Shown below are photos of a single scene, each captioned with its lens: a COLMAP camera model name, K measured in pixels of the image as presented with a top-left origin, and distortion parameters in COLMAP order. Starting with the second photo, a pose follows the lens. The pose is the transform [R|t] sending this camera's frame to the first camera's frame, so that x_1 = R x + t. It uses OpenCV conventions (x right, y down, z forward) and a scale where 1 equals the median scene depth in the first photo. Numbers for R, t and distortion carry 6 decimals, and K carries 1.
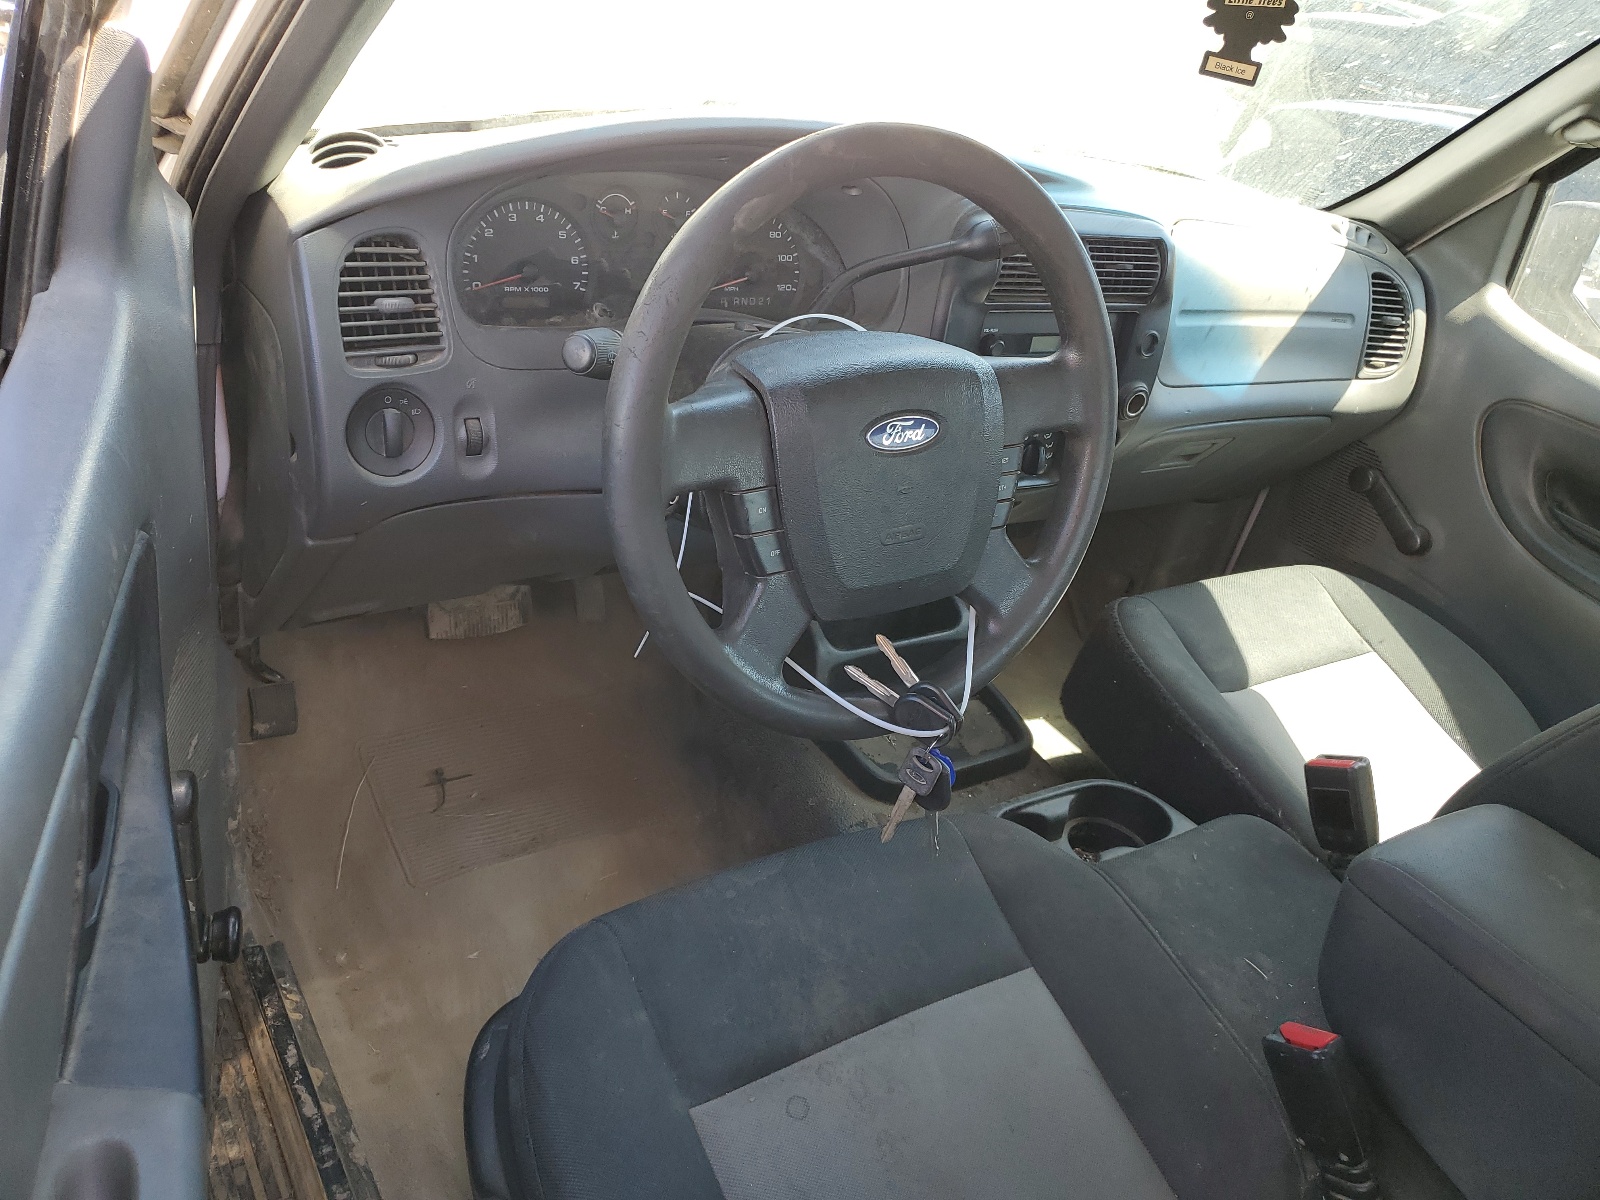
lens RADIAL K [[1240.9, 0, 793.5], [0, 1240.9, 598.2], [0, 0, 1]] dist [0.003329, 0.010457]
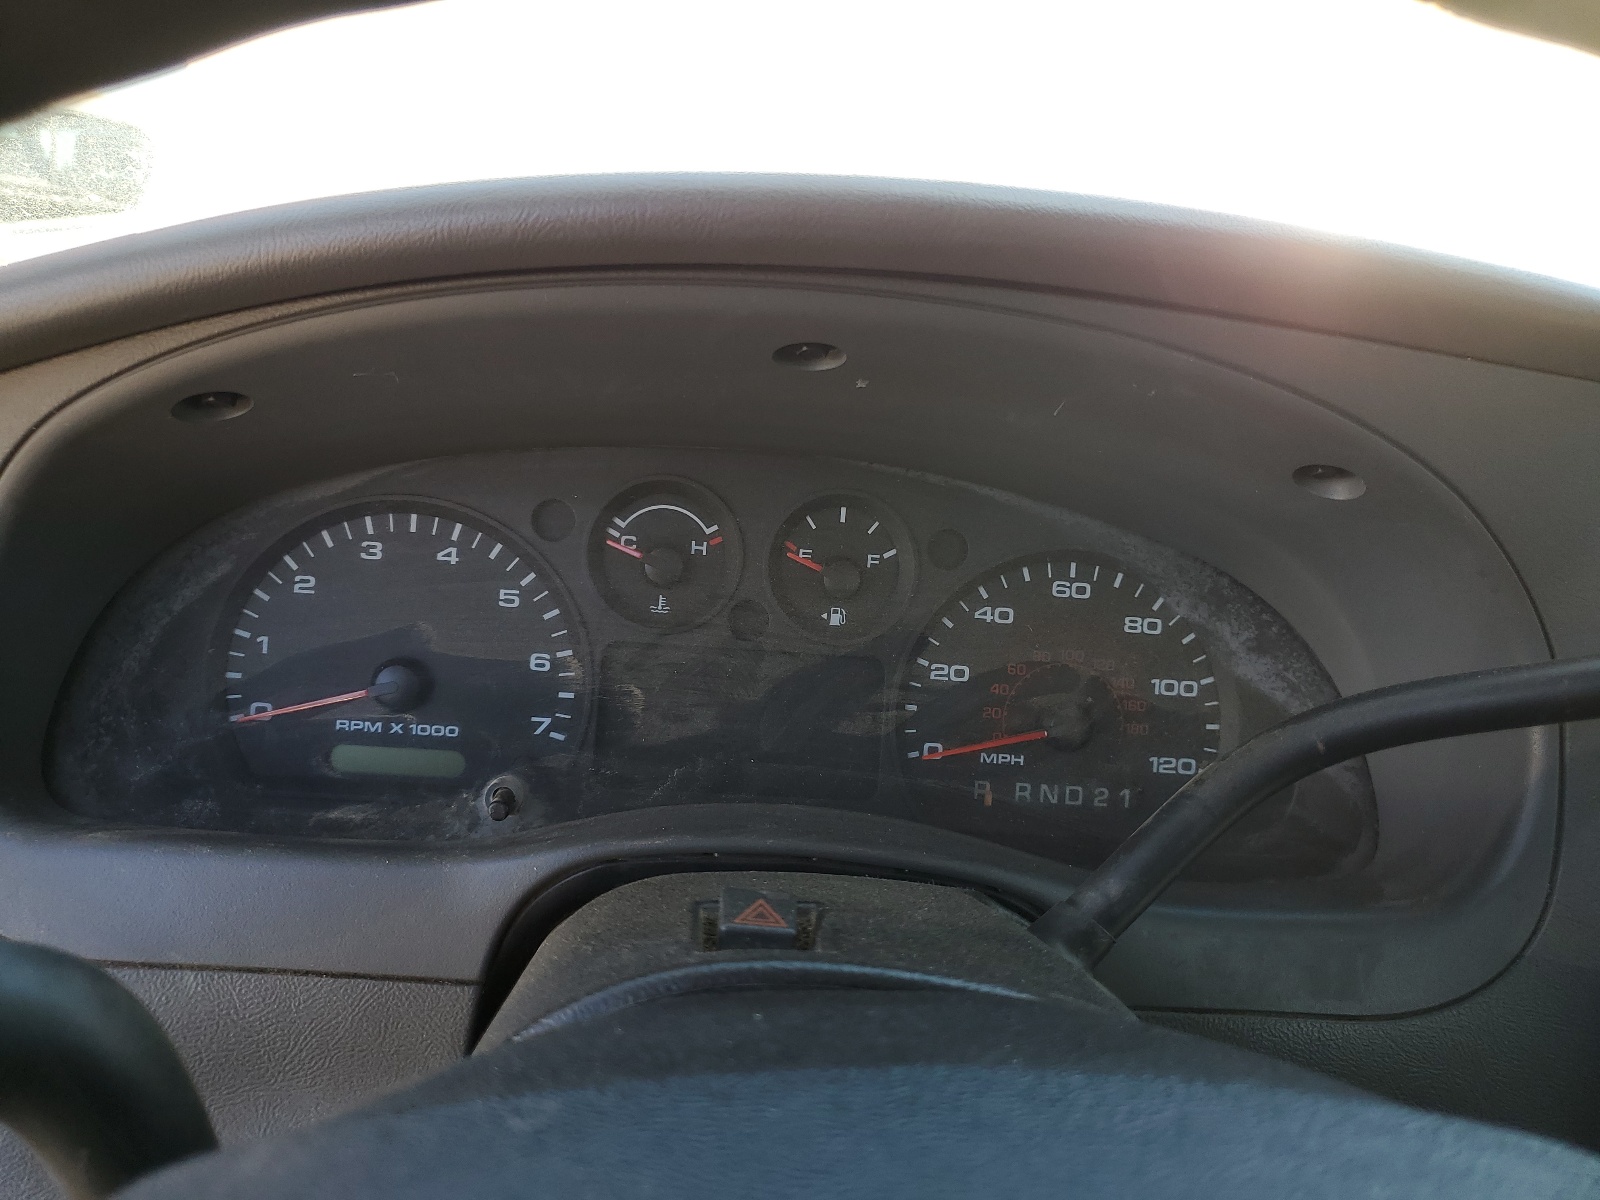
lens RADIAL K [[1240.9, 0, 793.5], [0, 1240.9, 598.2], [0, 0, 1]] dist [0.003329, 0.010457]
pose [[0.876634, 0.006641, -0.481112, 0.082057], [-0.170977, 0.938945, -0.298578, -0.189437], [0.449755, 0.344003, 0.824247, 0.711736]]
